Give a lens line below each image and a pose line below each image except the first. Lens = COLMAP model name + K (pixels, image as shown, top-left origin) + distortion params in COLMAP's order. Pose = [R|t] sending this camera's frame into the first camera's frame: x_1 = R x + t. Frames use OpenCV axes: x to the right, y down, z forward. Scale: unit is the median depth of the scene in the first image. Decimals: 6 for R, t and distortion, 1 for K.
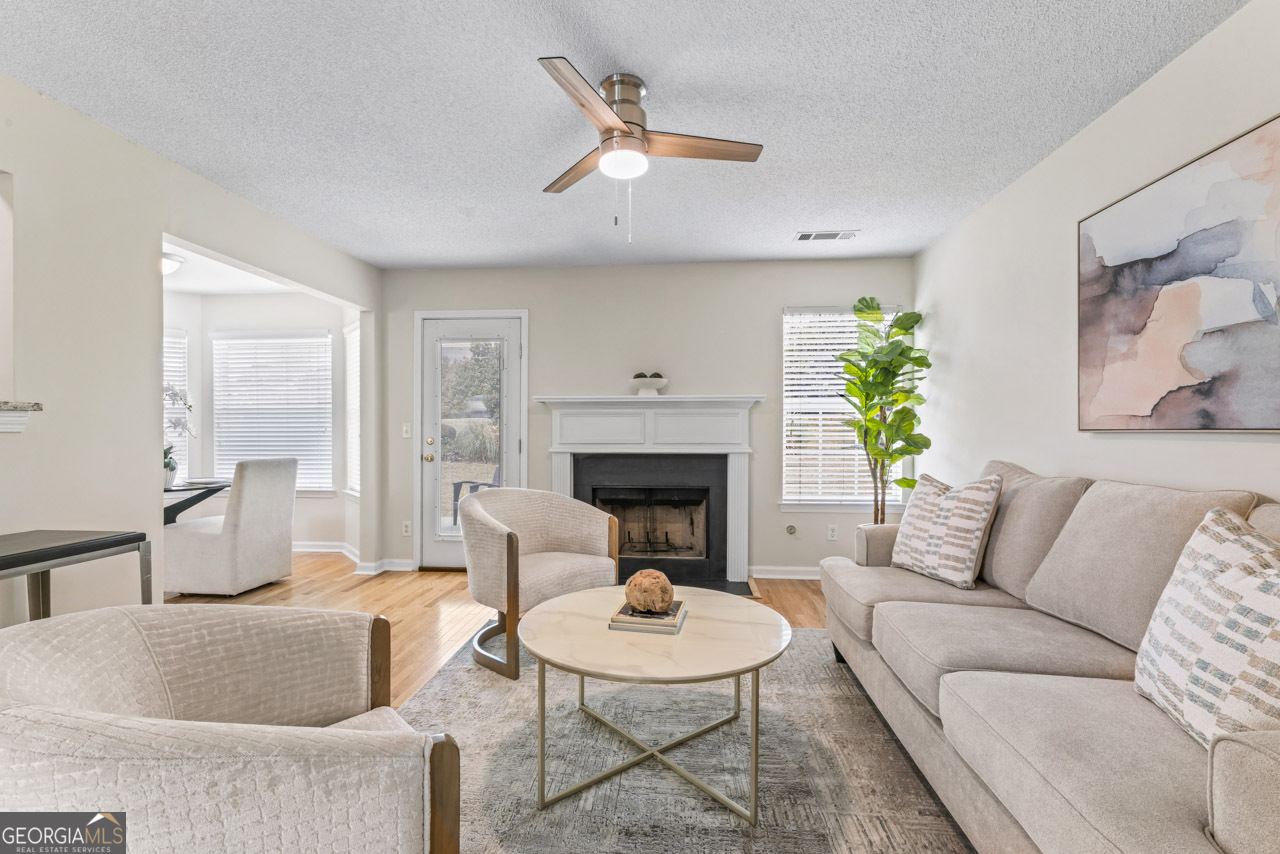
lens RADIAL K [[576.0, 0, 638.3], [0, 576.0, 431.8], [0, 0, 1]] dist [-0.002653, -0.000405]
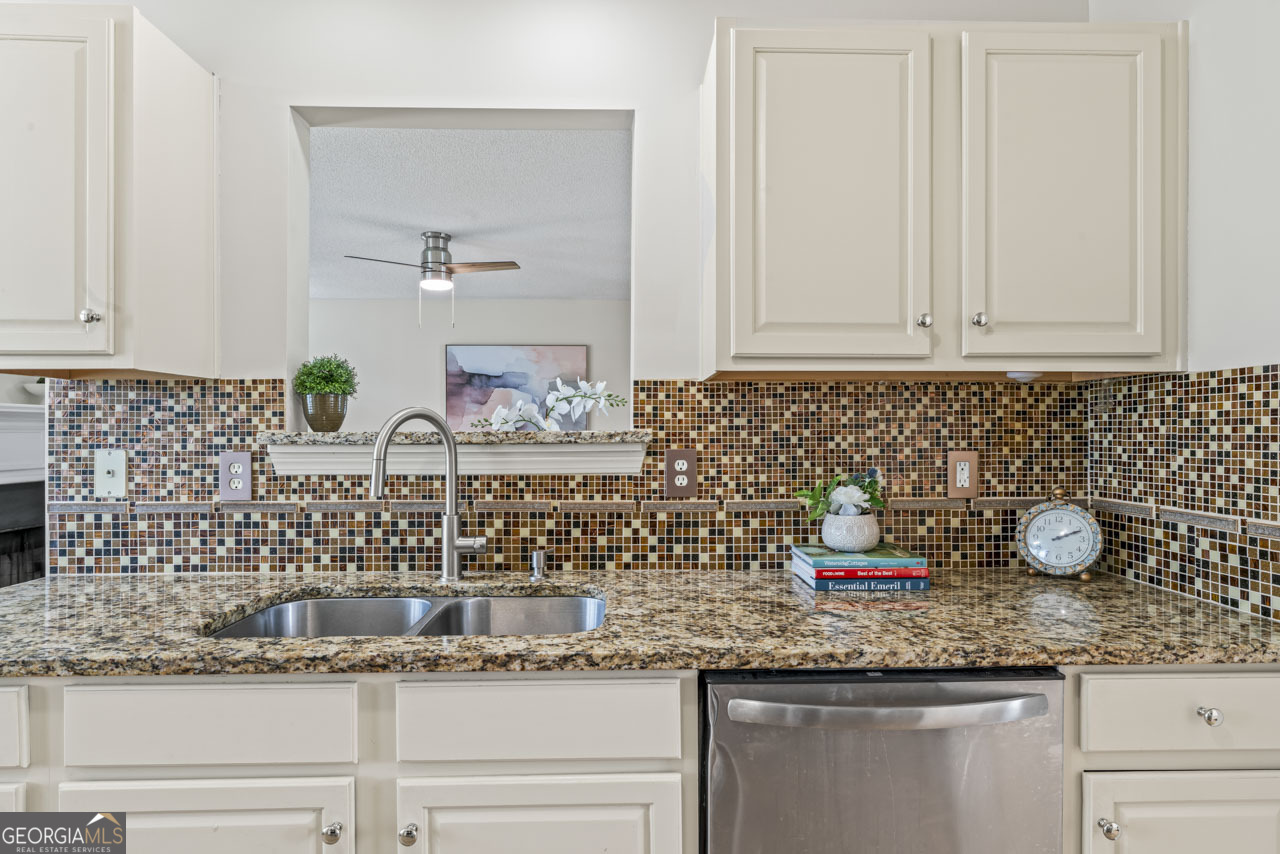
lens RADIAL K [[675.7, 0, 640.0], [0, 675.7, 427.0], [0, 0, 1]] dist [-0.001723, -0.000076]
pose [[-0.104997, 0.006723, 0.994450, -1.820991], [0.004412, 0.999970, -0.006294, -0.050308], [-0.994463, 0.003726, -0.105024, 0.579062]]
